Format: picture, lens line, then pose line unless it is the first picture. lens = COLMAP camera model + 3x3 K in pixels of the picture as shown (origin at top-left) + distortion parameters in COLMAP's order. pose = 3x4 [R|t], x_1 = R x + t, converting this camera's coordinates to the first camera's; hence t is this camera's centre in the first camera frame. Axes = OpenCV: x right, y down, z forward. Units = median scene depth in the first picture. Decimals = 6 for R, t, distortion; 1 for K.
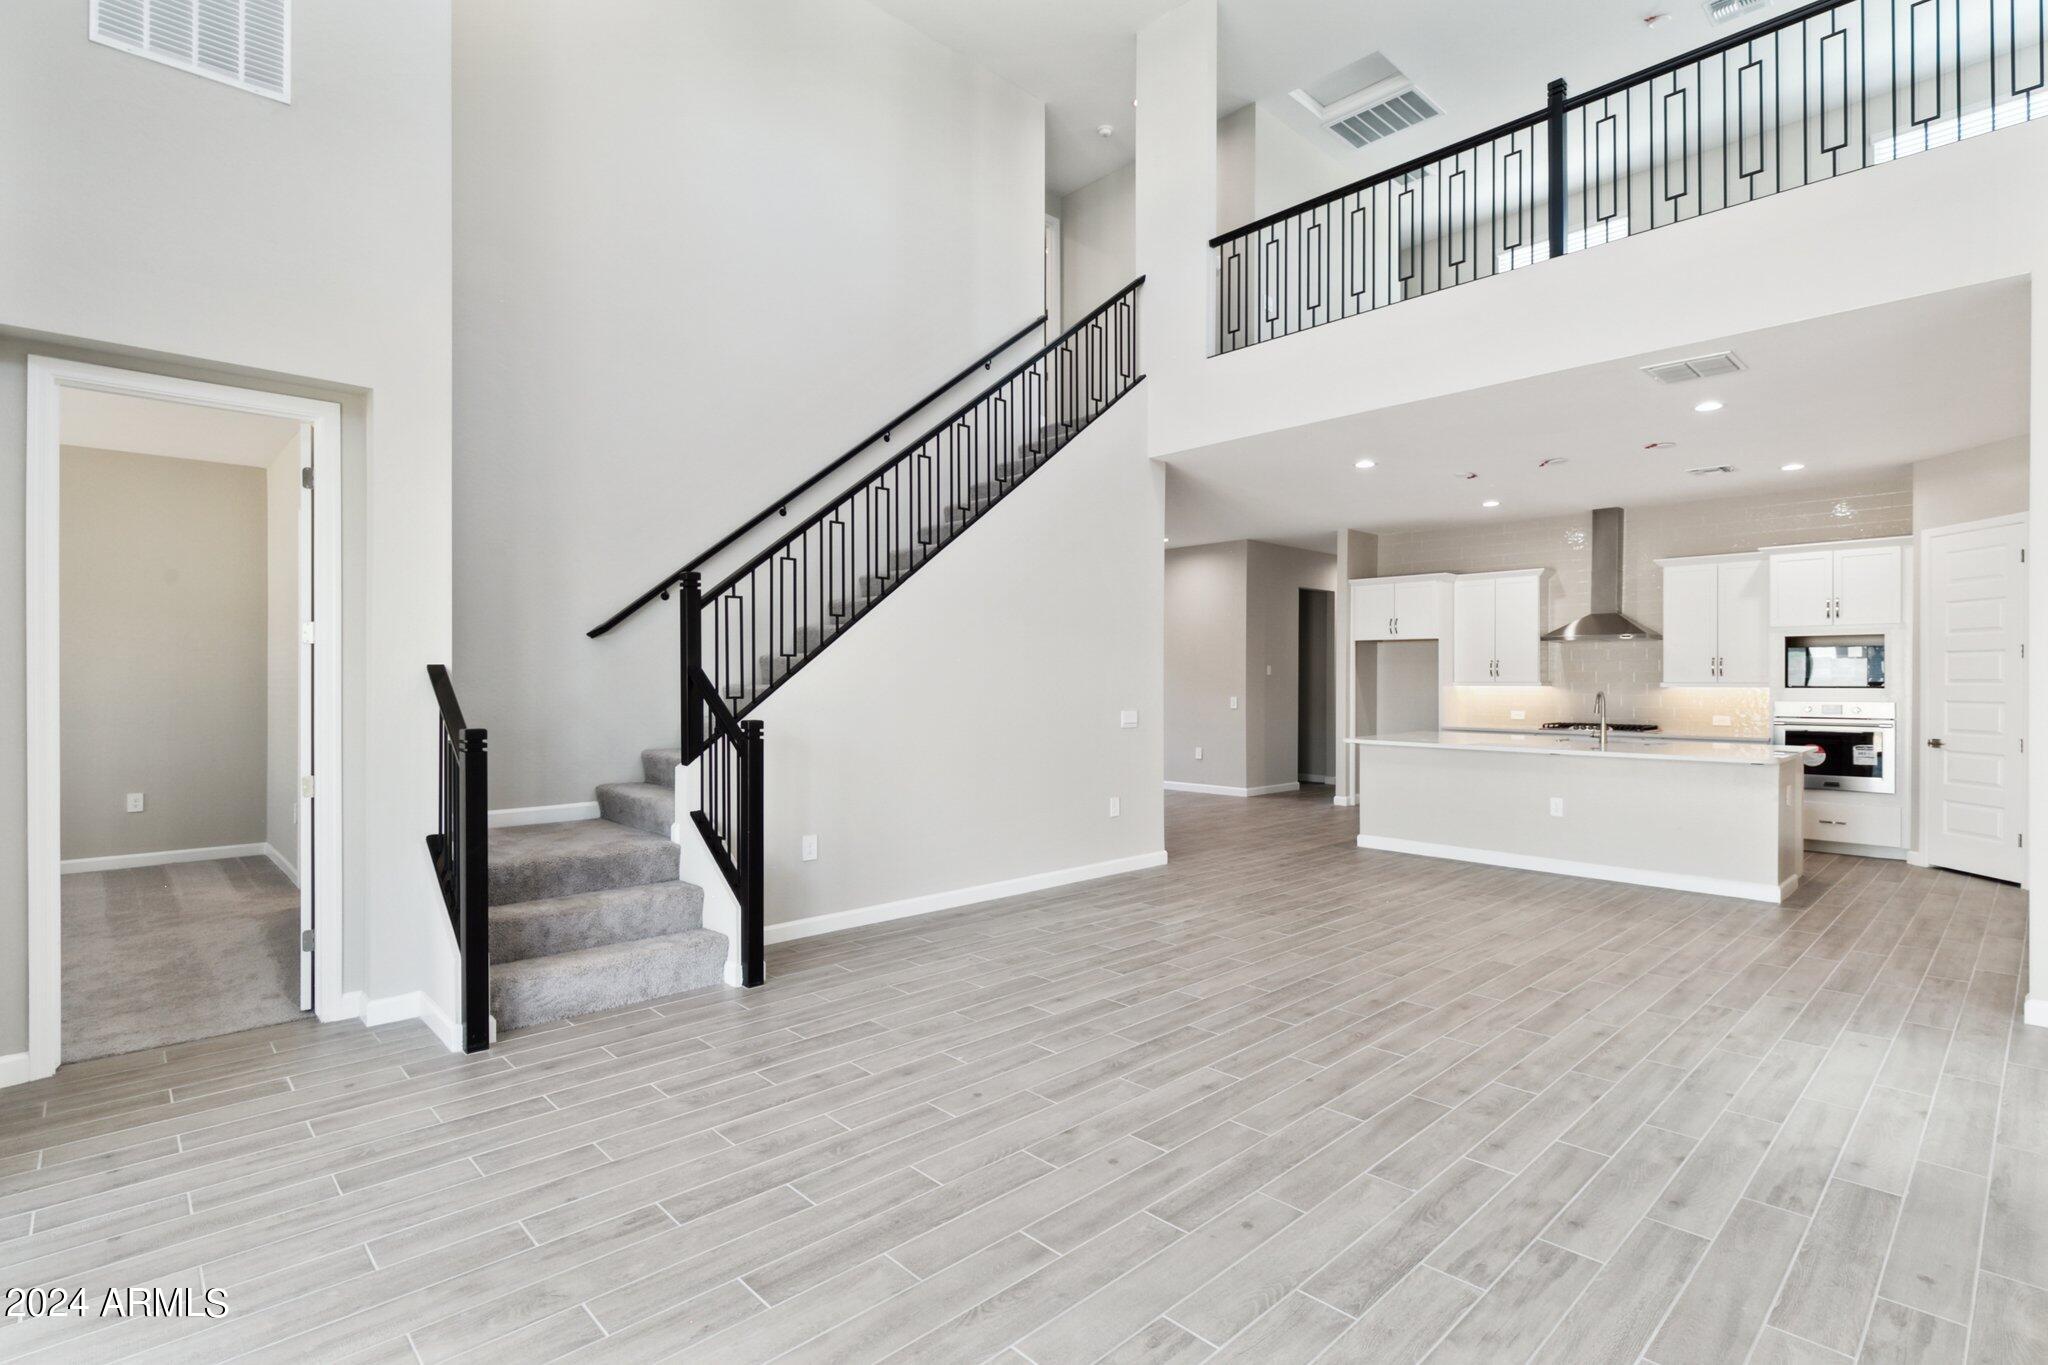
lens RADIAL K [[1001.4, 0, 1032.9], [0, 1001.4, 681.3], [0, 0, 1]] dist [-0.001182, -0.000983]
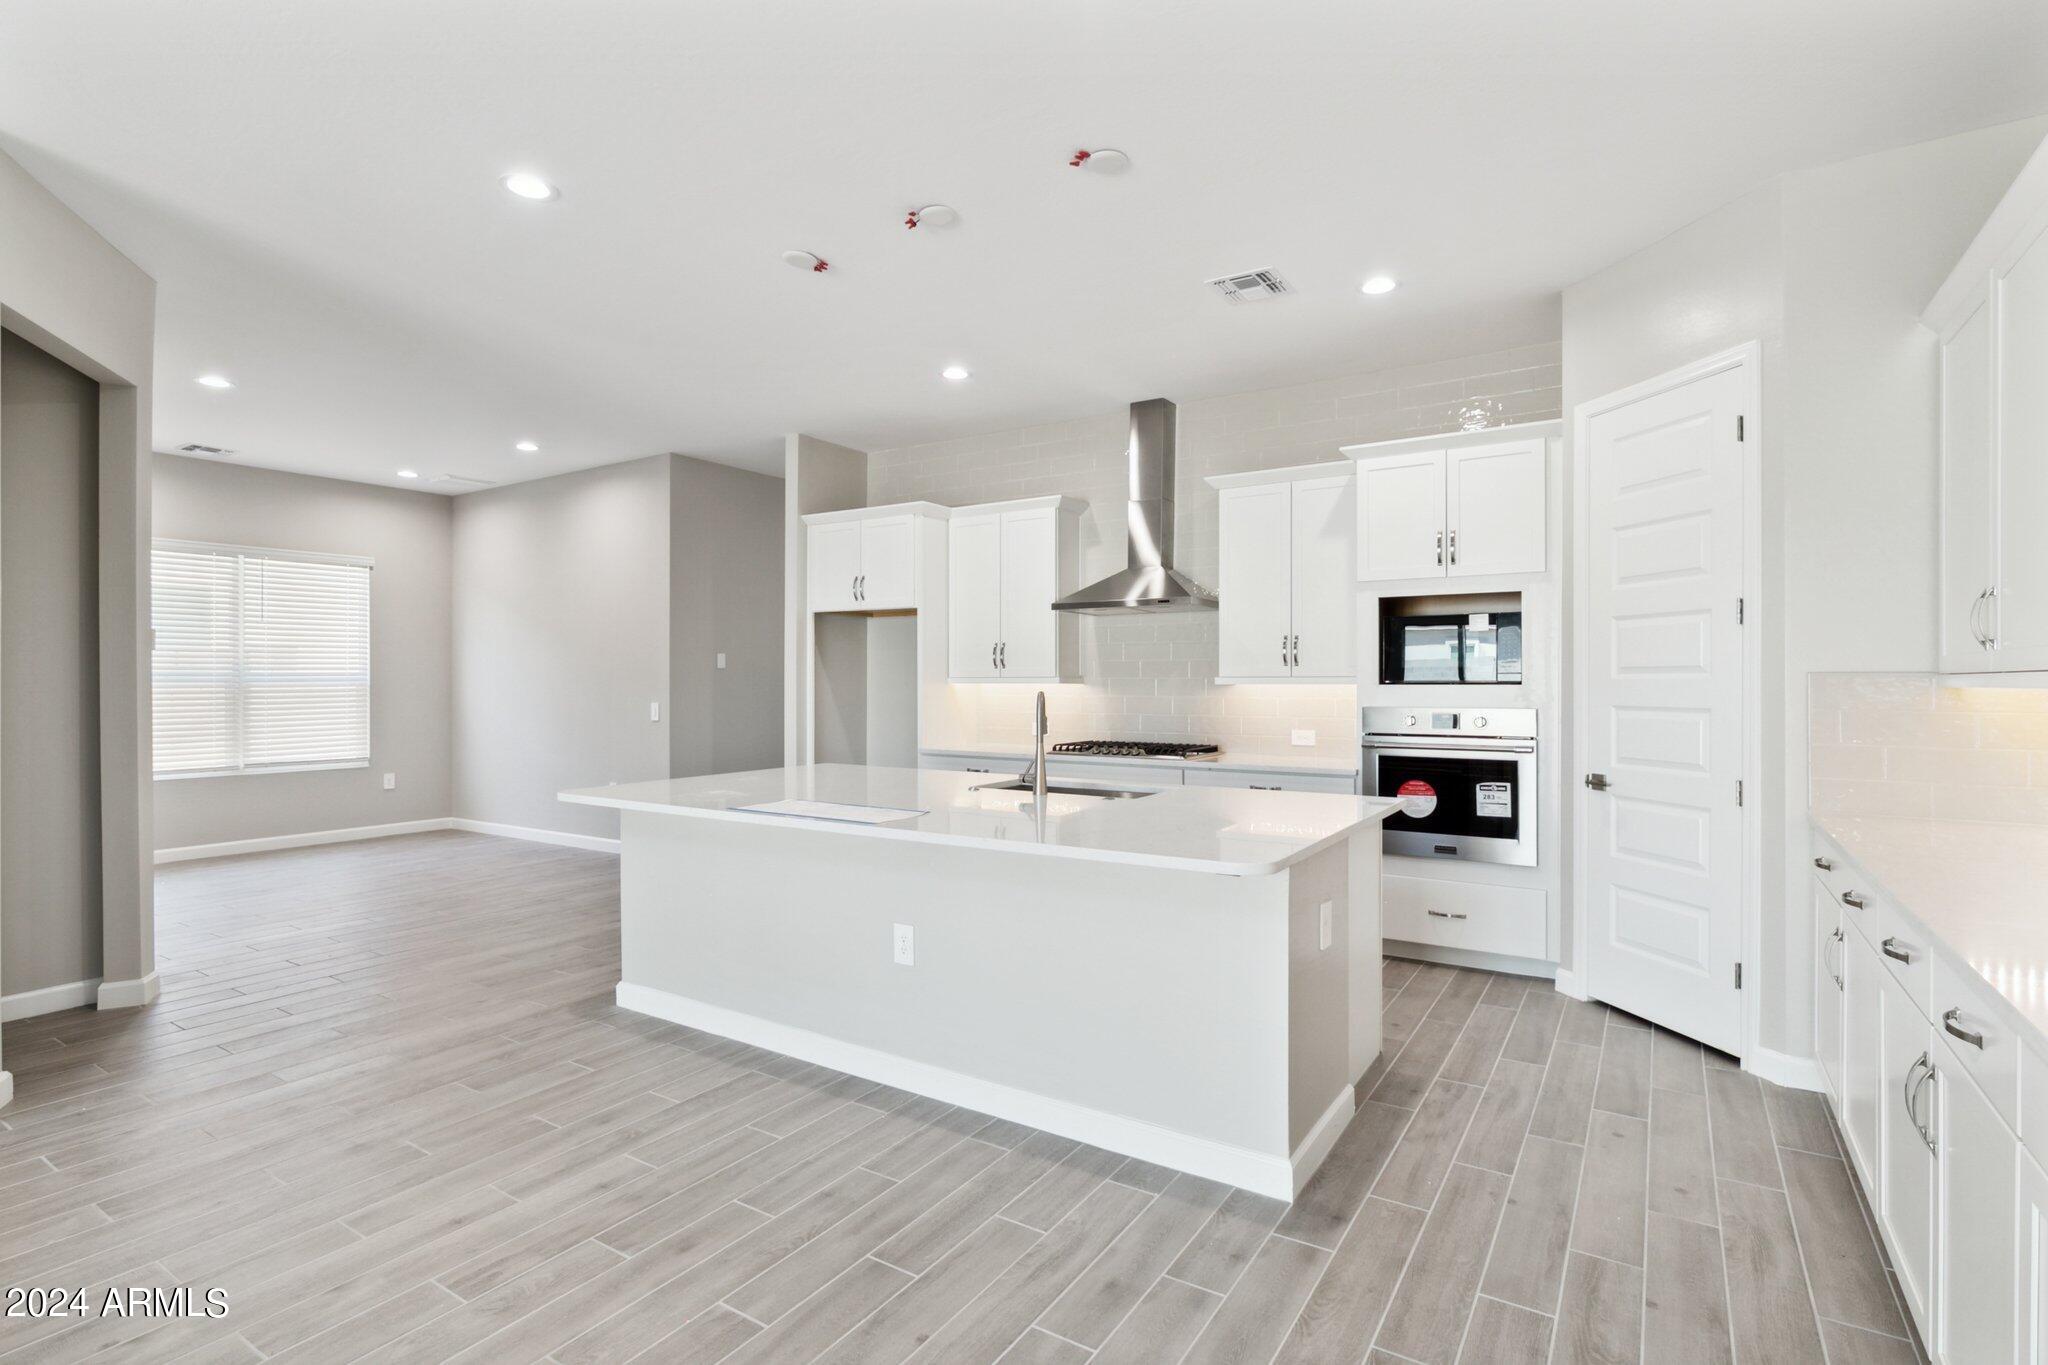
lens RADIAL K [[1001.4, 0, 1032.9], [0, 1001.4, 681.3], [0, 0, 1]] dist [-0.001182, -0.000983]
pose [[0.973256, -0.002719, 0.229707, 0.430022], [0.002586, 0.999996, 0.000879, 0.003686], [-0.229708, -0.000261, 0.973260, 0.485896]]
